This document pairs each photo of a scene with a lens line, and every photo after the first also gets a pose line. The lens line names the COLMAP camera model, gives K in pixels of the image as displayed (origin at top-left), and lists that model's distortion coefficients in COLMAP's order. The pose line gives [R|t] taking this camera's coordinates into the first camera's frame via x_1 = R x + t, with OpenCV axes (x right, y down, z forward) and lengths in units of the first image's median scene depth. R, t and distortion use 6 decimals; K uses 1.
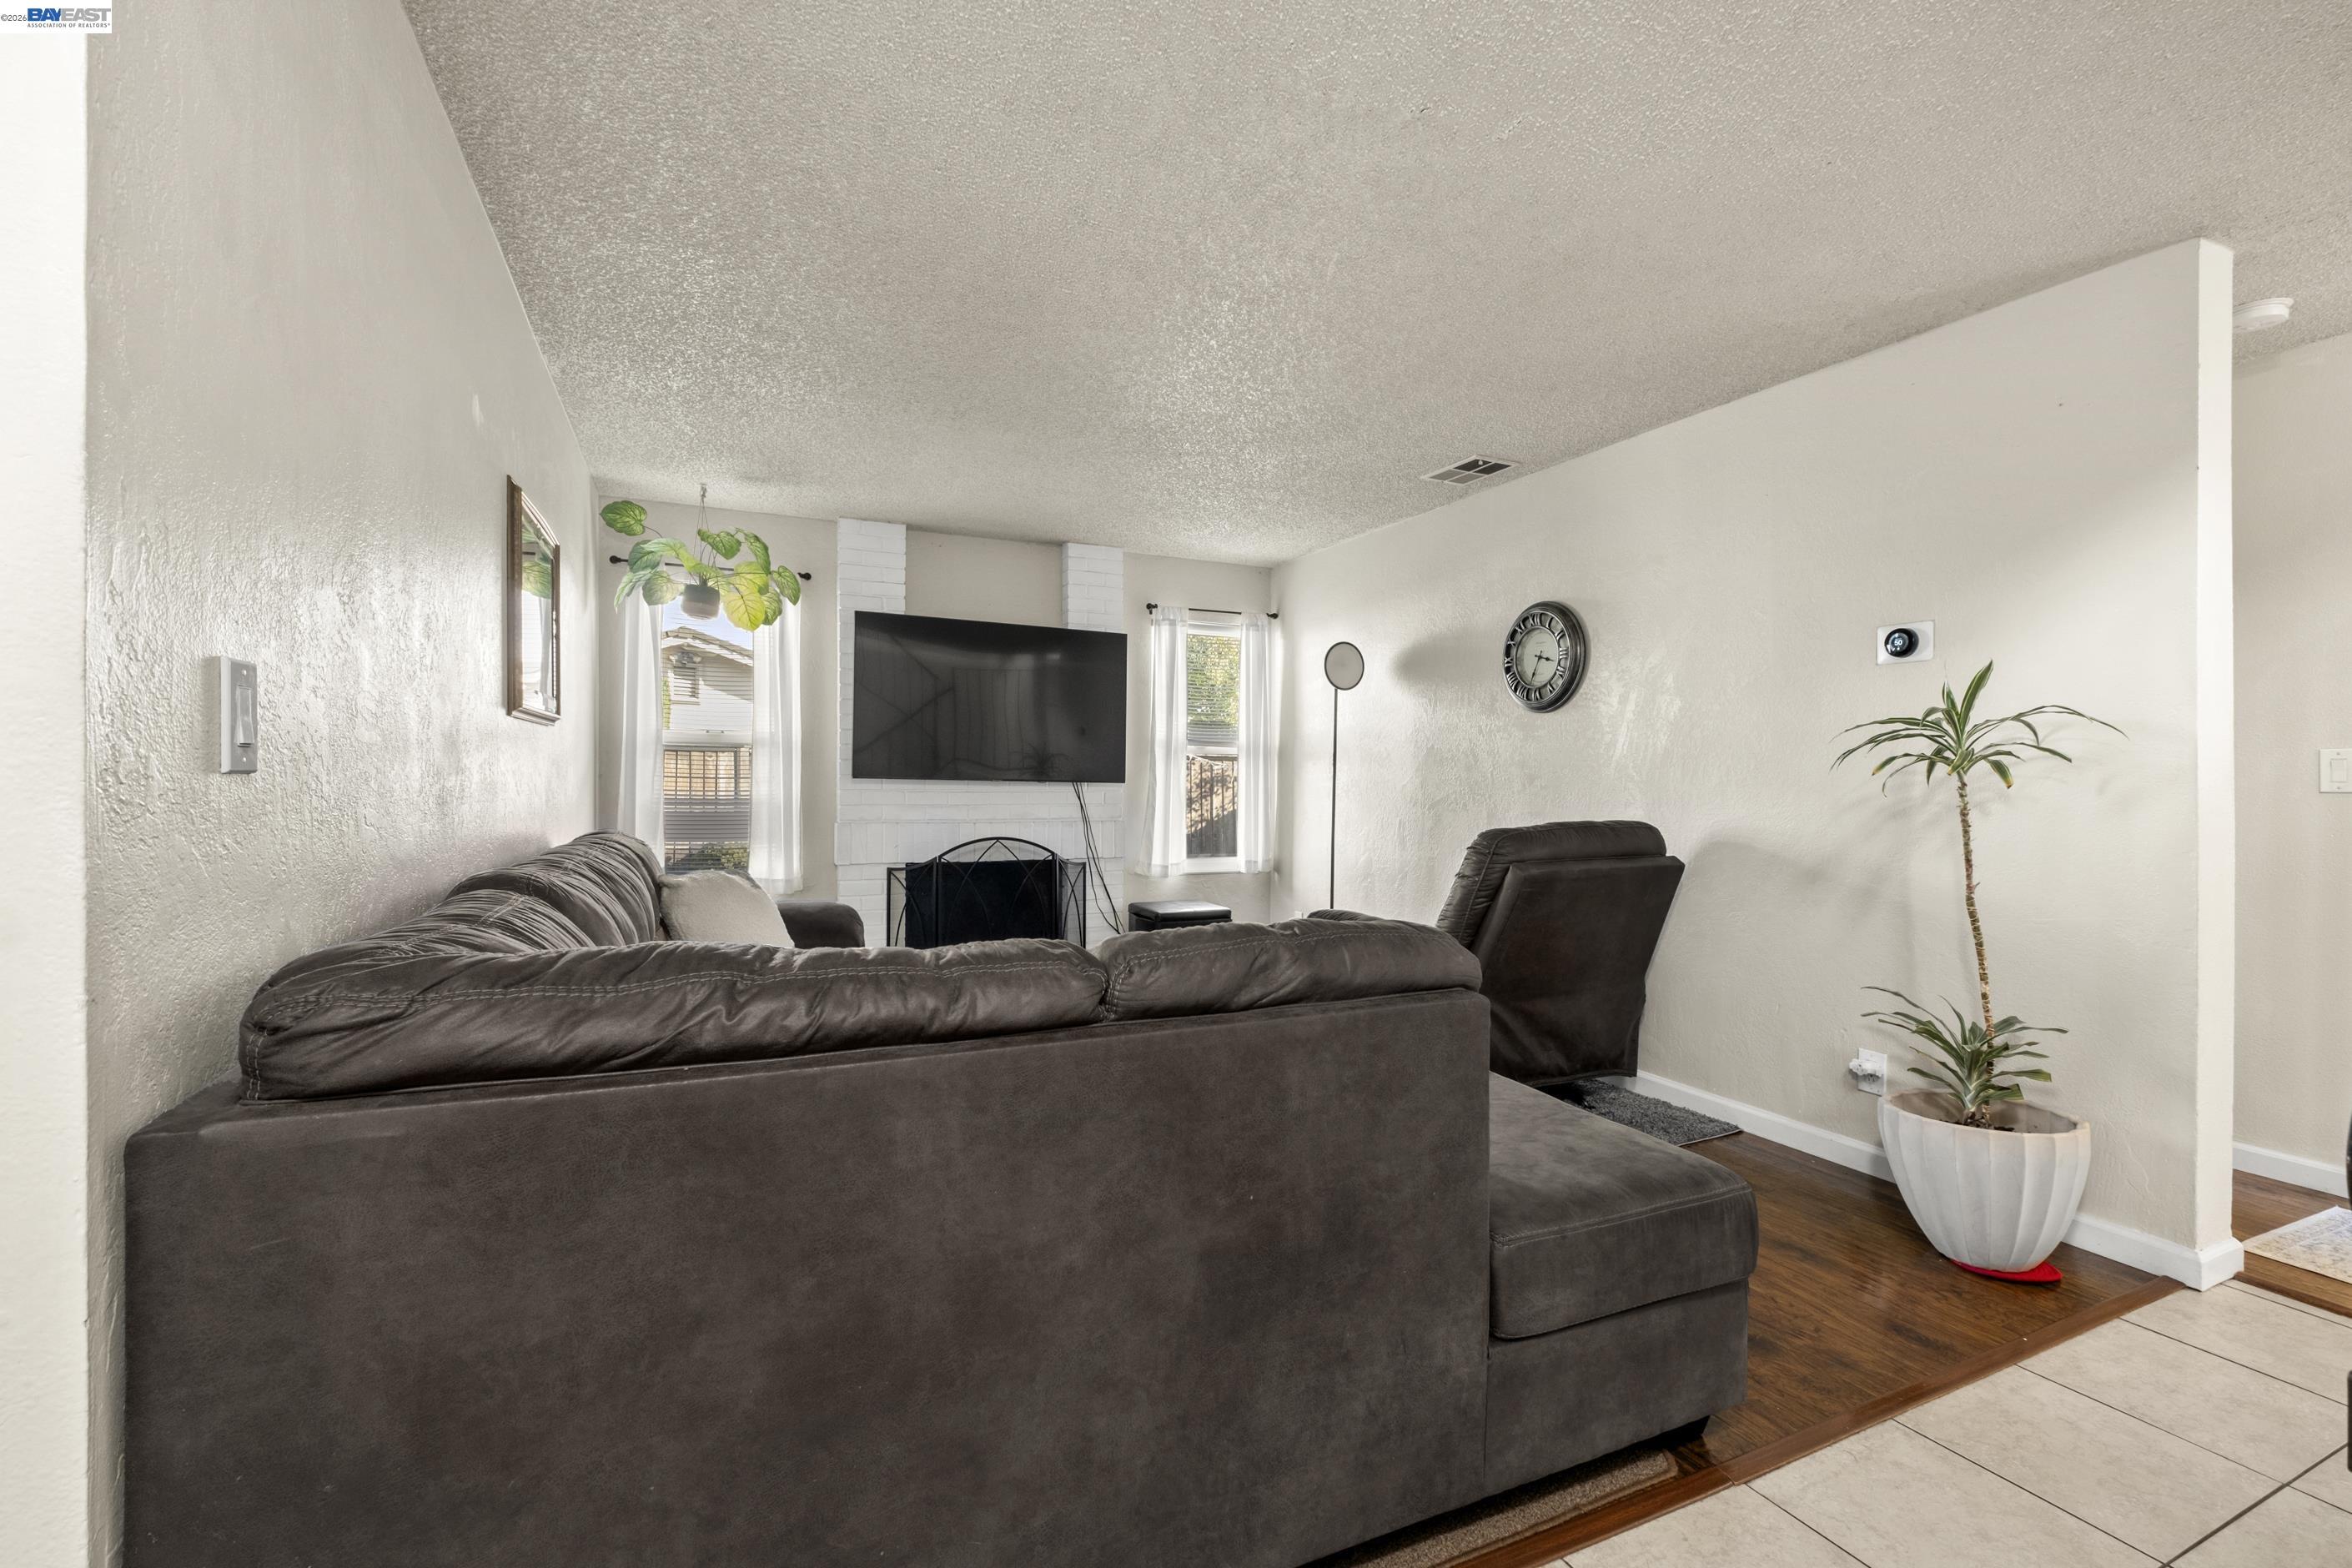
lens RADIAL K [[1033.3, 0, 1190.2], [0, 1033.3, 771.1], [0, 0, 1]] dist [0.000397, -0.001277]
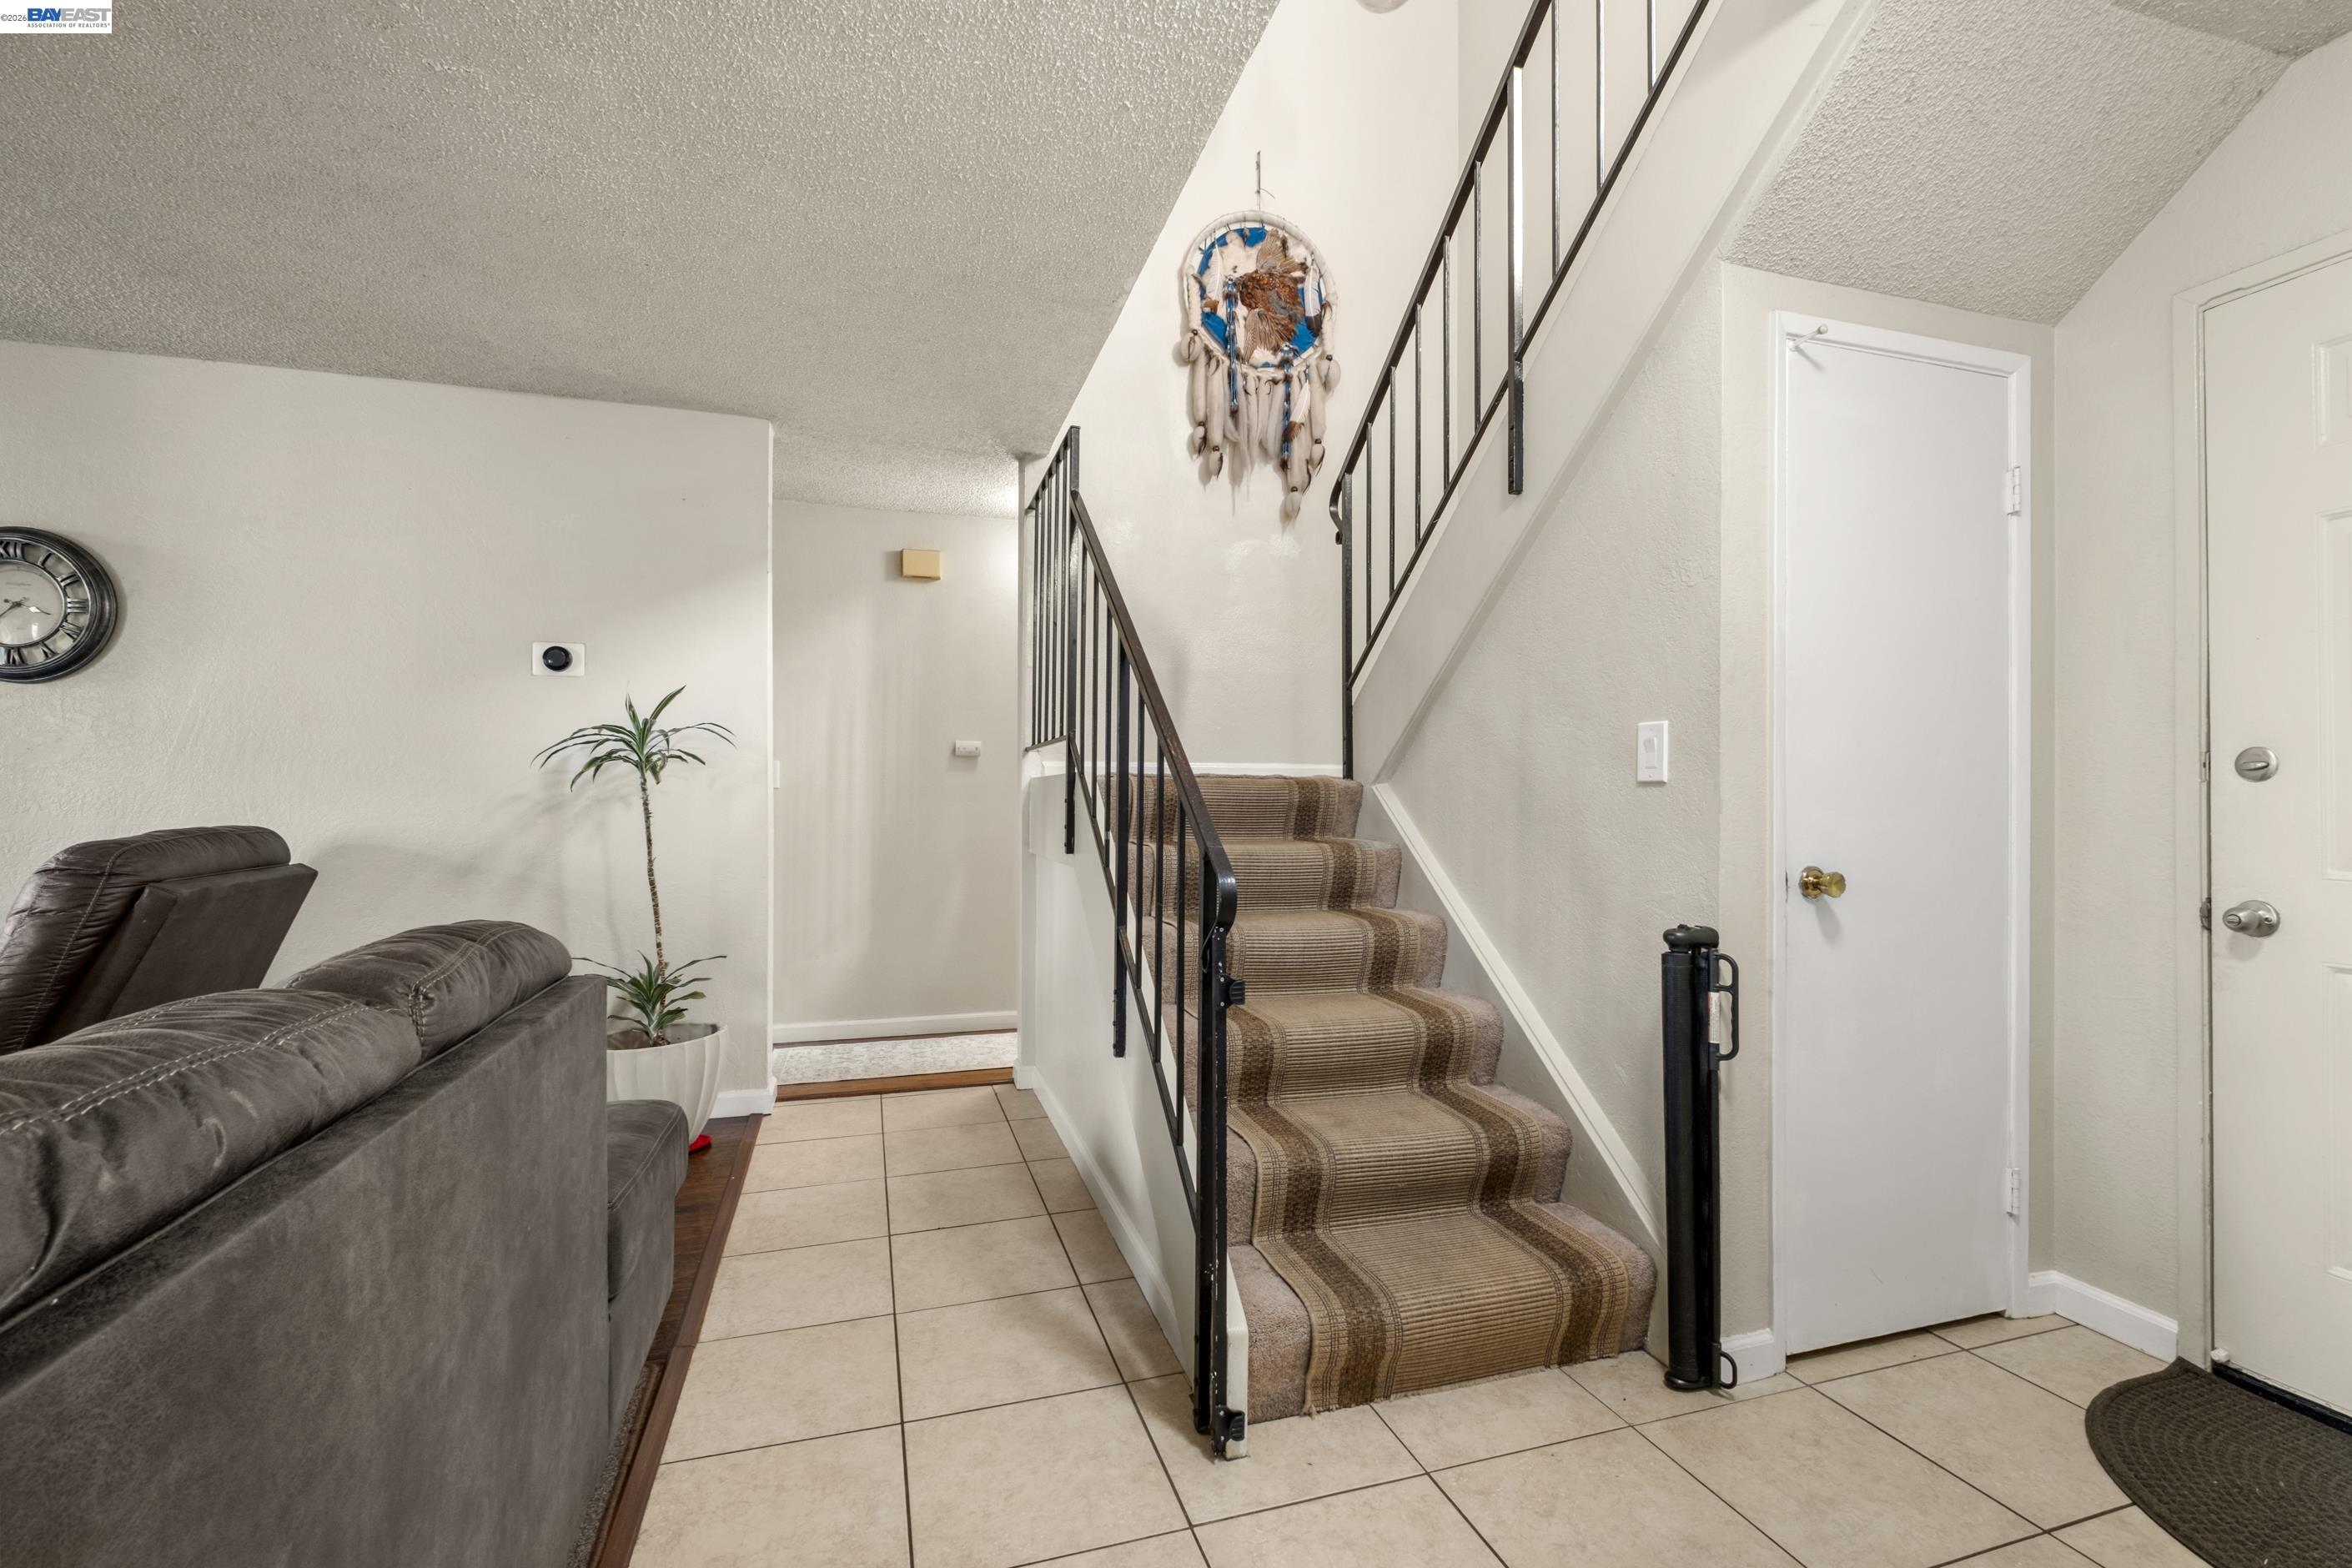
lens RADIAL K [[1023.1, 0, 1176.0], [0, 1023.1, 784.0], [0, 0, 1]] dist [0.001437, 0.000021]
pose [[0.144242, 0.004926, 0.989530, -0.344191], [-0.006129, 0.999973, -0.004084, 0.015936], [-0.989523, -0.005476, 0.144268, 0.155550]]
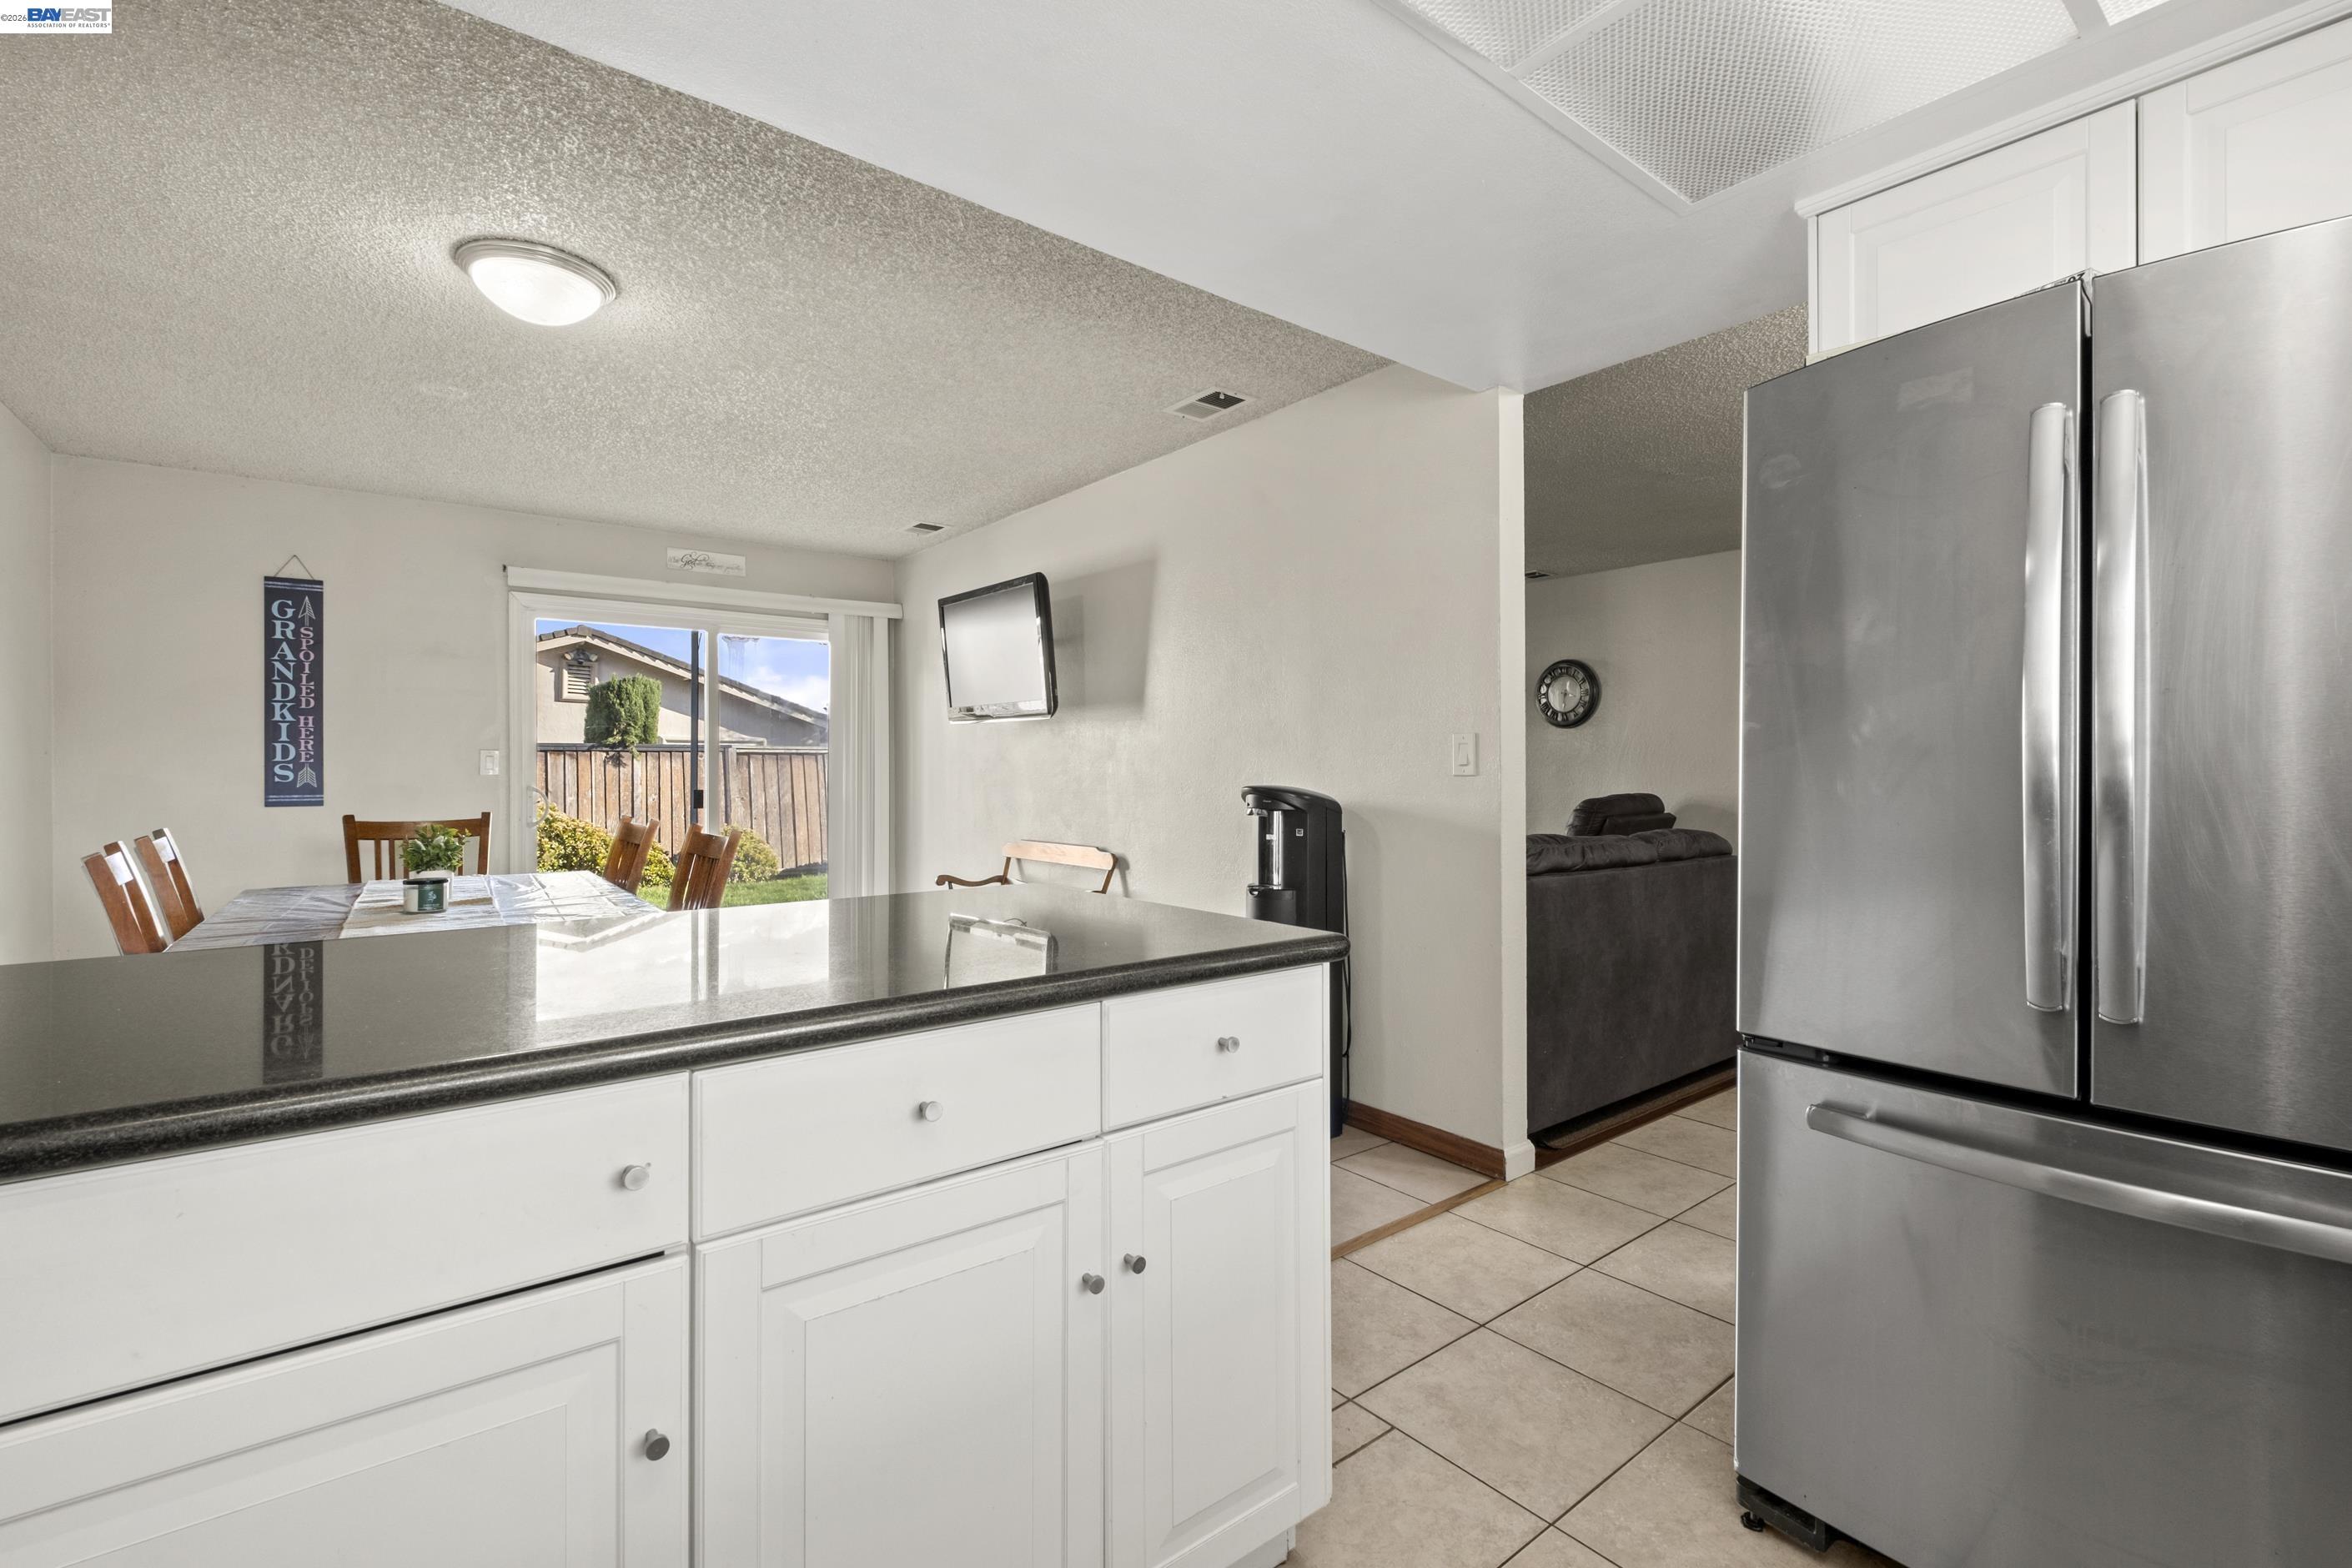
lens RADIAL K [[1033.3, 0, 1190.2], [0, 1033.3, 771.1], [0, 0, 1]] dist [0.000397, -0.001277]
pose [[0.971002, -0.009850, 0.238868, -0.875410], [0.008071, 0.999932, 0.008426, -0.011035], [-0.238935, -0.006254, 0.971015, -0.606780]]
